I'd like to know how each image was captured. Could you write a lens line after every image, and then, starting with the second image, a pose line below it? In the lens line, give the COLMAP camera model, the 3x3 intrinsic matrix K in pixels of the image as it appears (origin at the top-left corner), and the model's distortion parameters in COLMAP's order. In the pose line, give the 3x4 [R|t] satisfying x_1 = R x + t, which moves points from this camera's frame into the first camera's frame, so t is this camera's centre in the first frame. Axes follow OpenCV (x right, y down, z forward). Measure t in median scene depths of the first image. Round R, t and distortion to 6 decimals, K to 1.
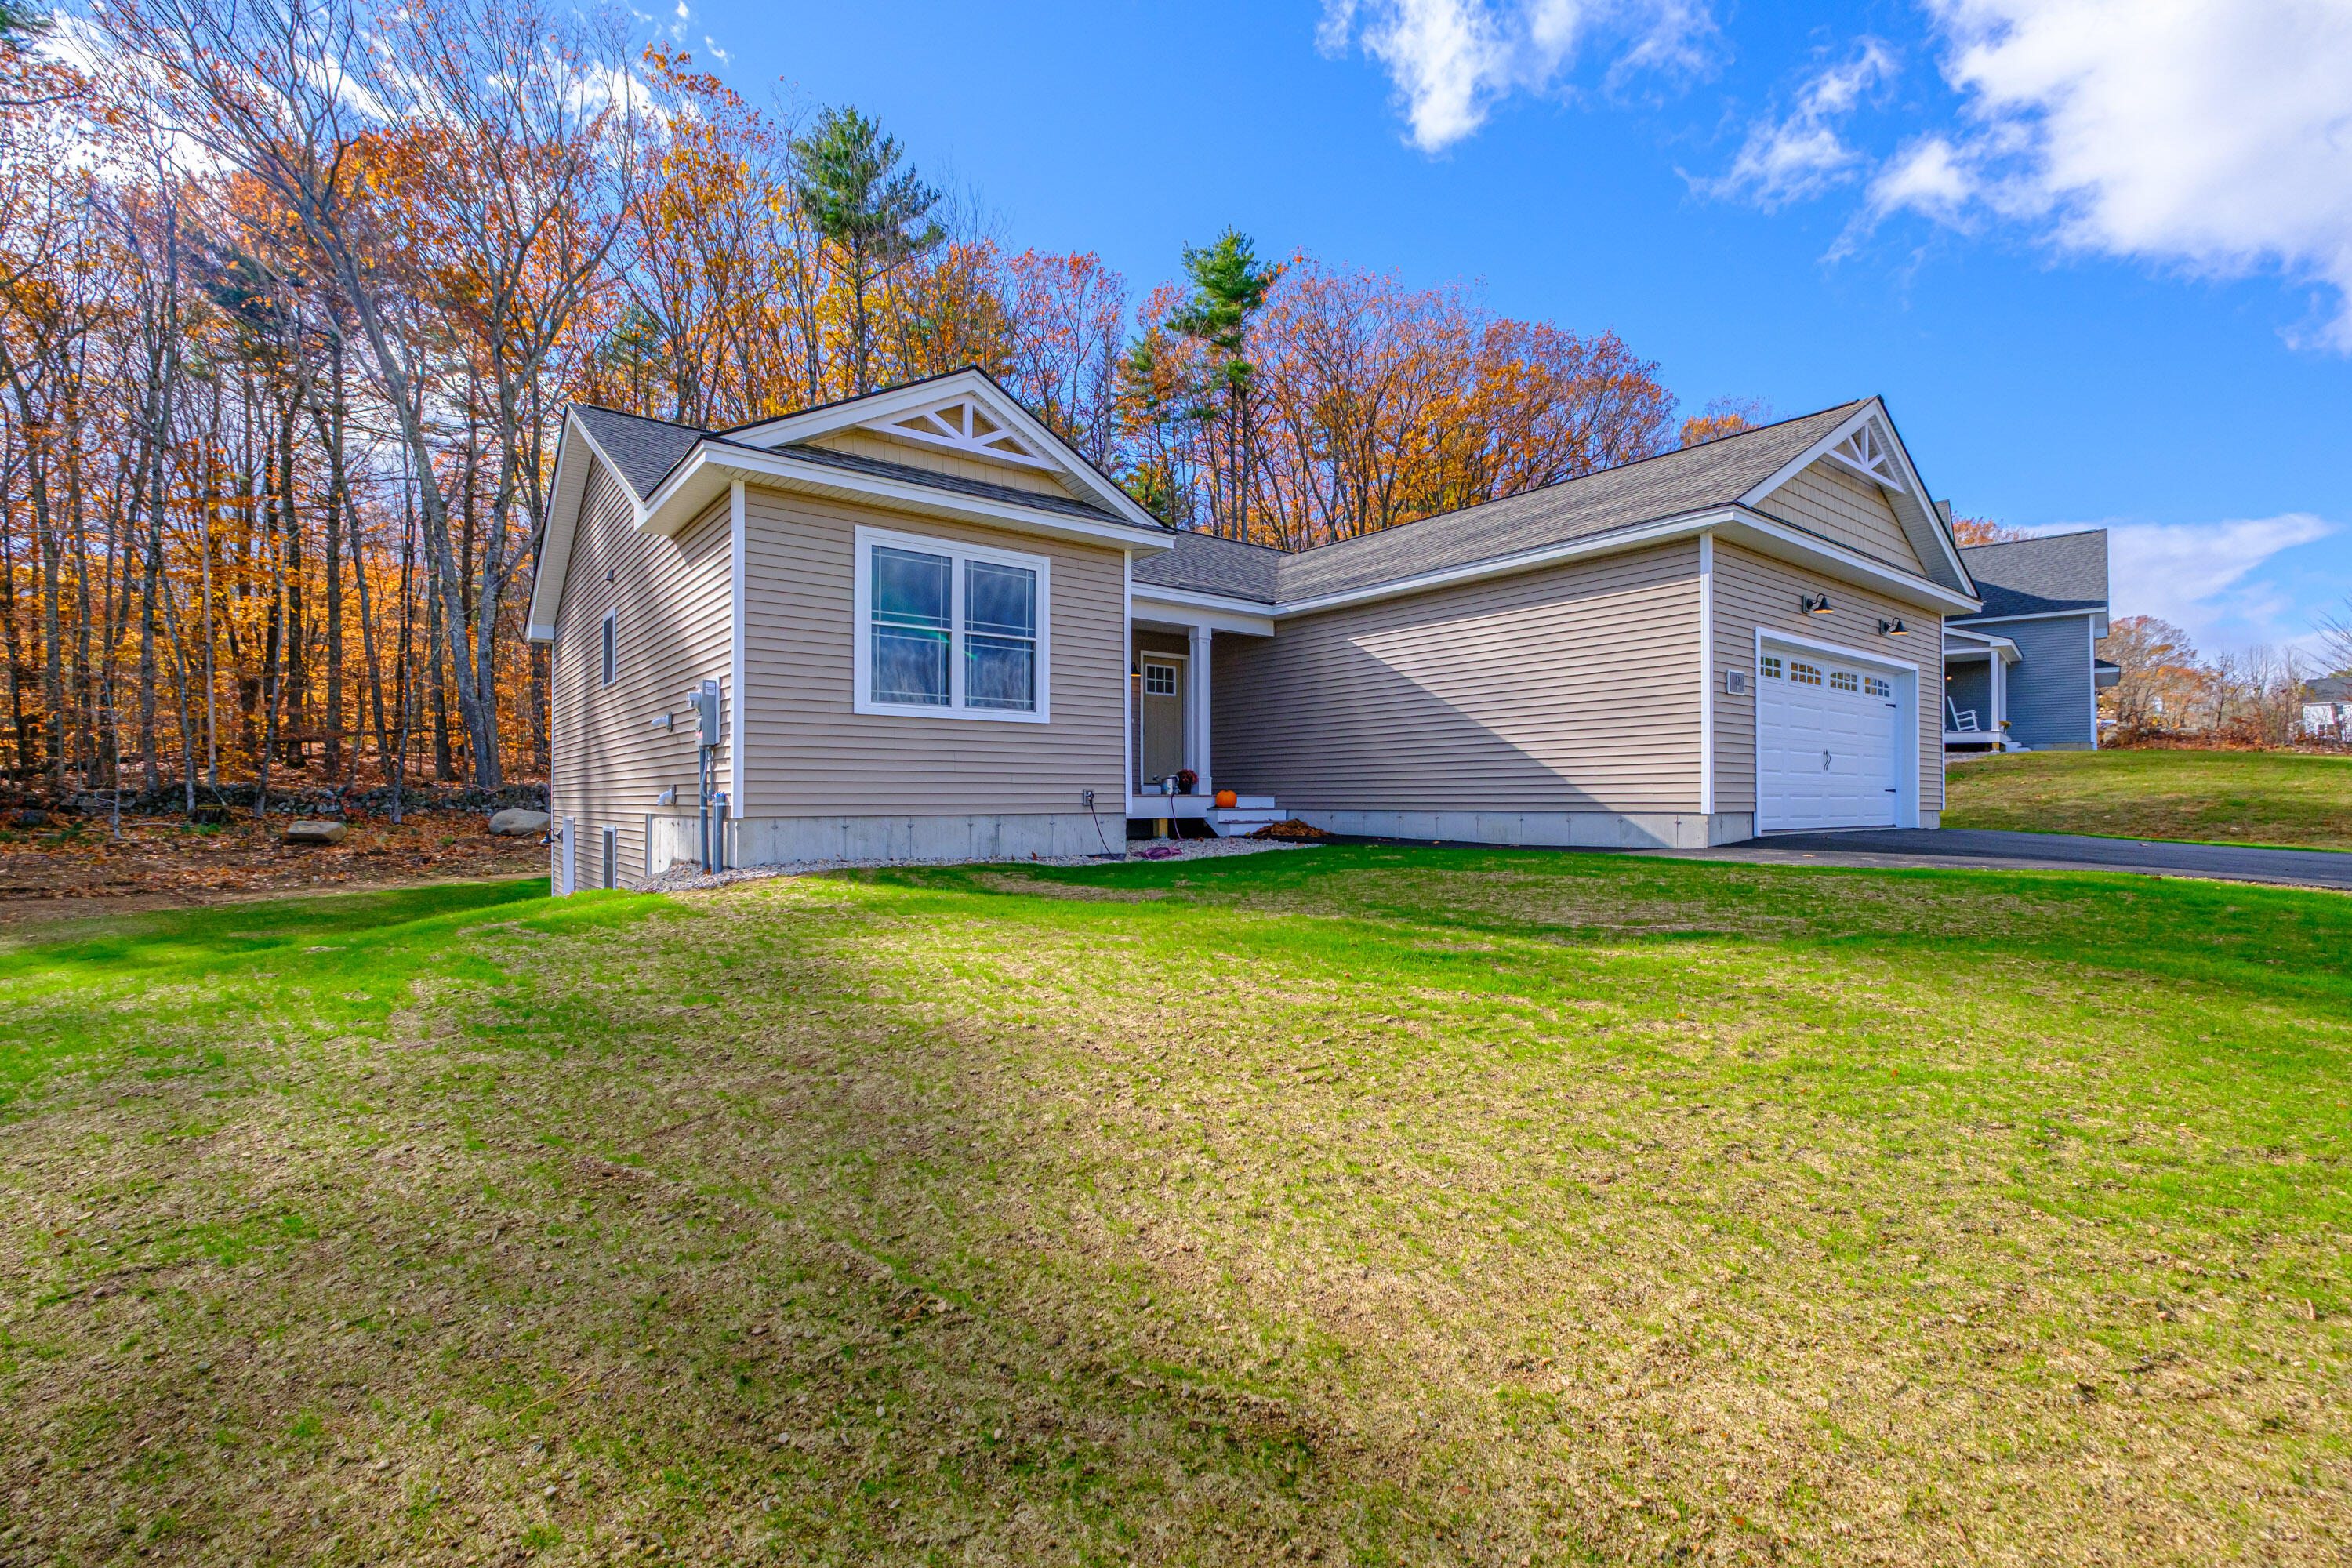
lens RADIAL K [[1026.6, 0, 1170.0], [0, 1026.6, 792.6], [0, 0, 1]] dist [-0.000087, -0.000025]
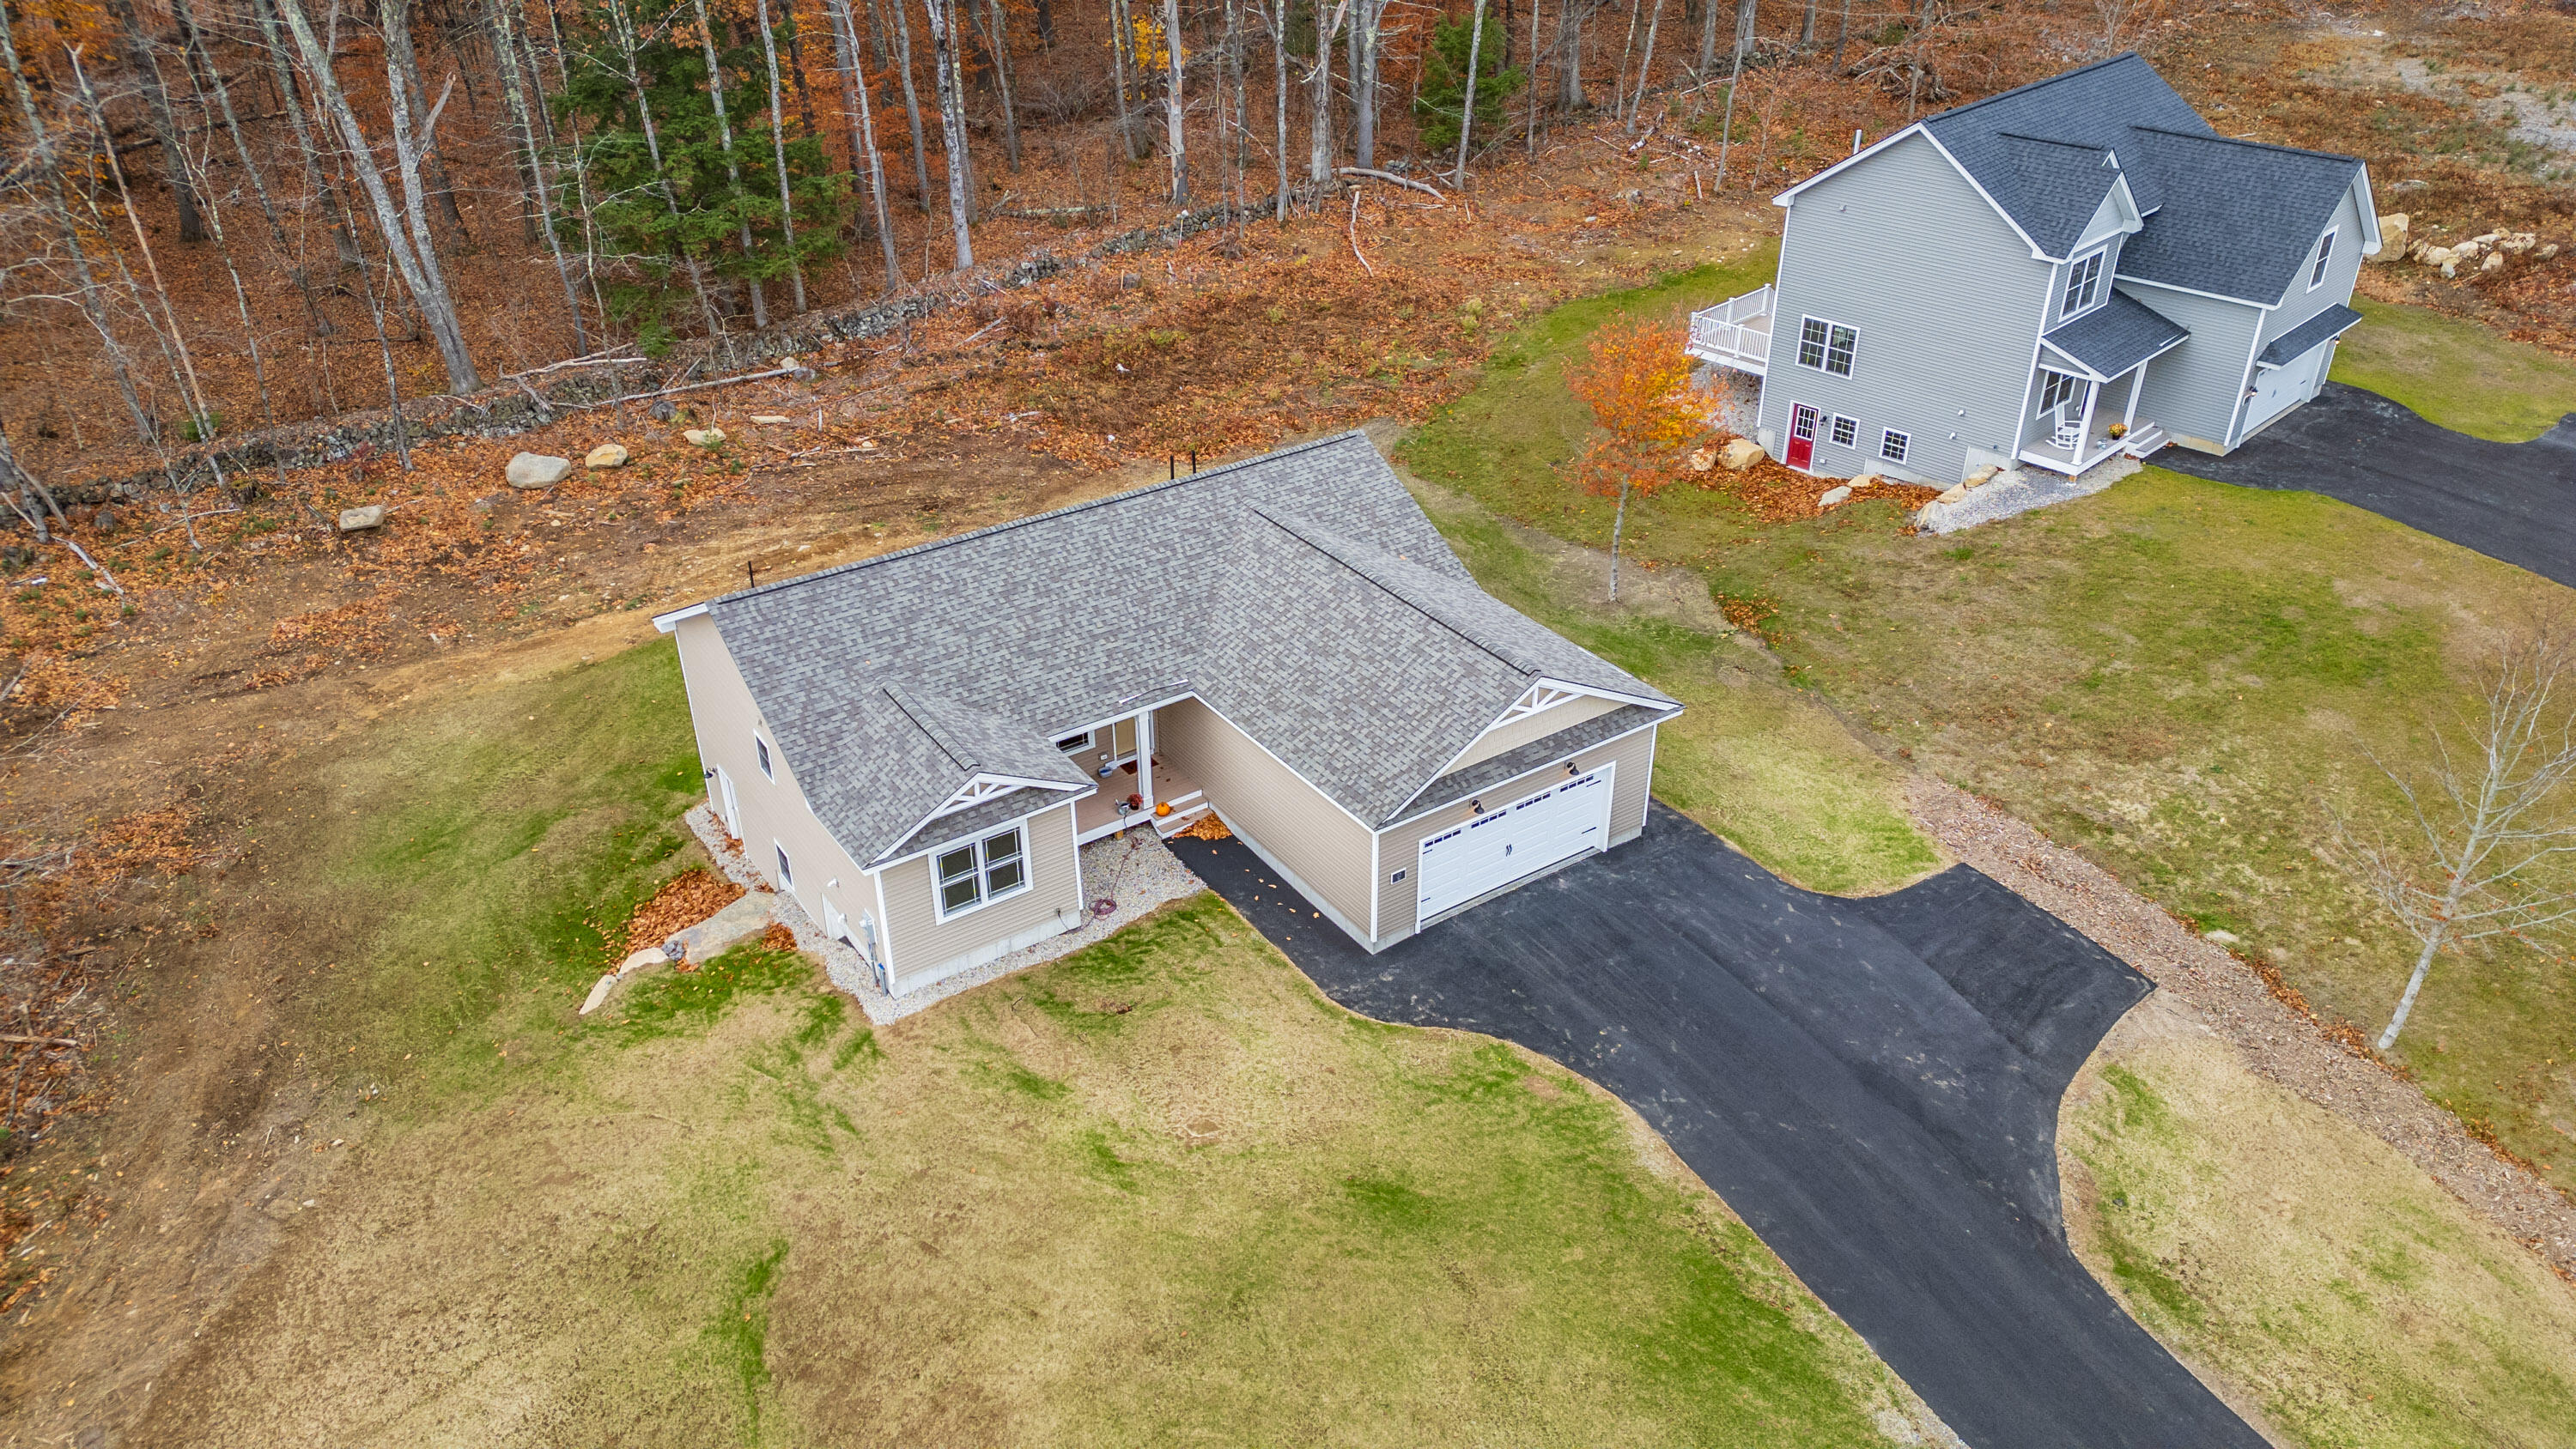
lens RADIAL K [[1810.8, 0, 1291.6], [0, 1810.8, 711.6], [0, 0, 1]] dist [0.075159, -0.068205]
pose [[0.997870, 0.028797, -0.058526, 0.574568], [0.005044, 0.860515, 0.509400, -2.154152], [0.065032, -0.508610, 0.858537, -1.779700]]
